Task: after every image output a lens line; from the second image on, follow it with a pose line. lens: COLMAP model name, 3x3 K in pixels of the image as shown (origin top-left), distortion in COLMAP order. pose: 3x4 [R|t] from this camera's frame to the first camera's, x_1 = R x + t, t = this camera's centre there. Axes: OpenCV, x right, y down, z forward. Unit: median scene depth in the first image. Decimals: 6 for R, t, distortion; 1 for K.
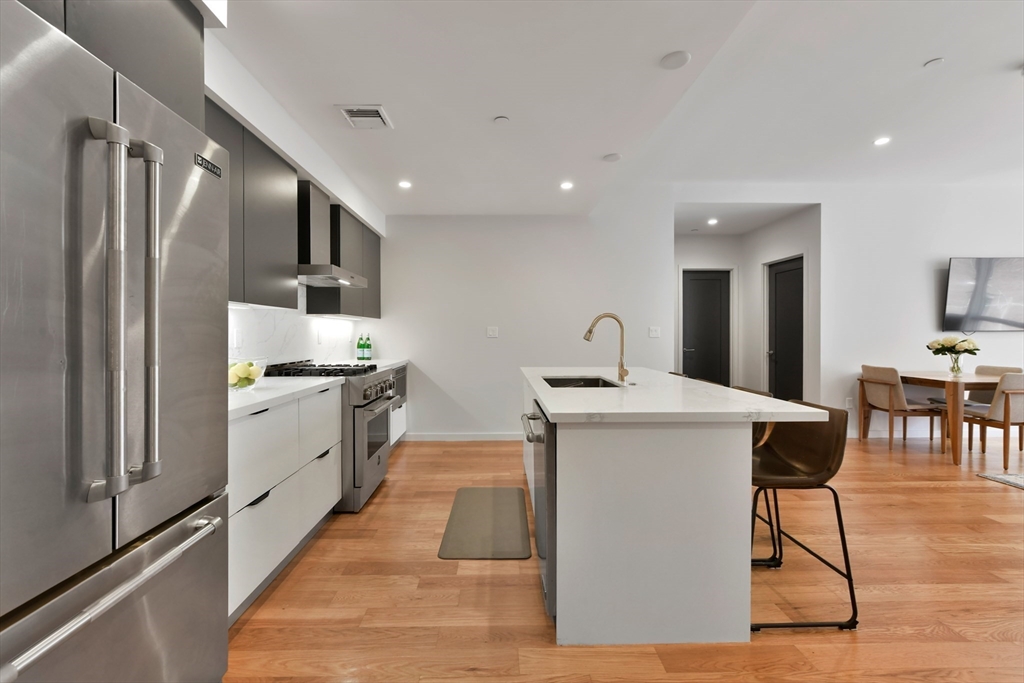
lens RADIAL K [[438.9, 0, 510.4], [0, 438.9, 337.9], [0, 0, 1]] dist [0.005348, 0.001099]
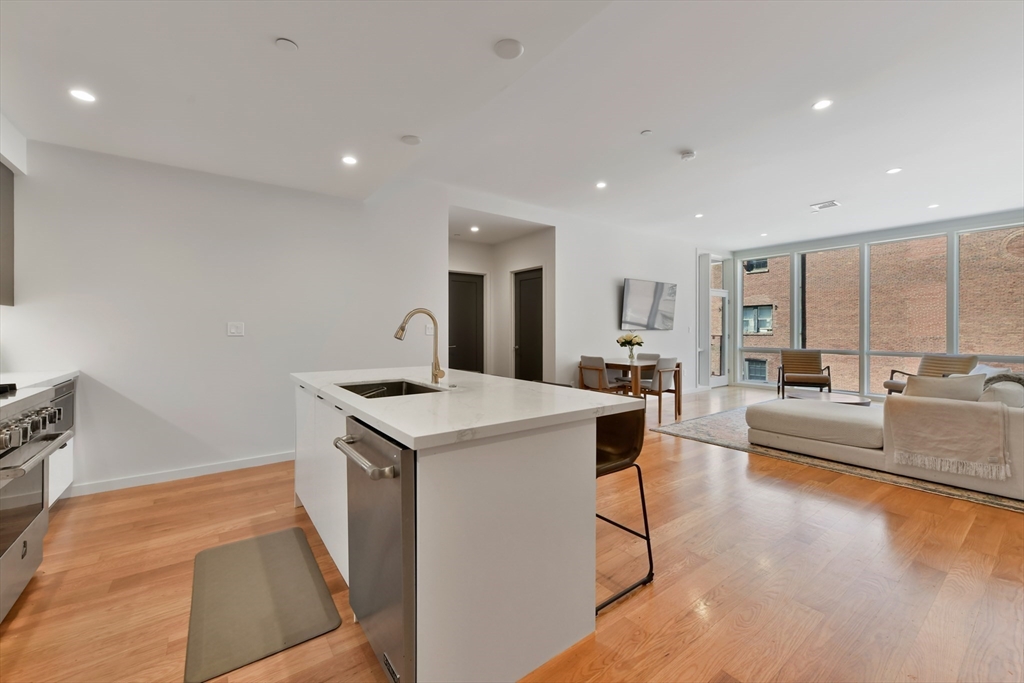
lens RADIAL K [[413.4, 0, 515.0], [0, 413.4, 330.7], [0, 0, 1]] dist [0.001696, 0.002107]
pose [[0.810736, 0.002539, 0.585406, -0.090777], [0.003270, 0.999955, -0.008865, -0.002213], [-0.585403, 0.009101, 0.810692, 0.162258]]
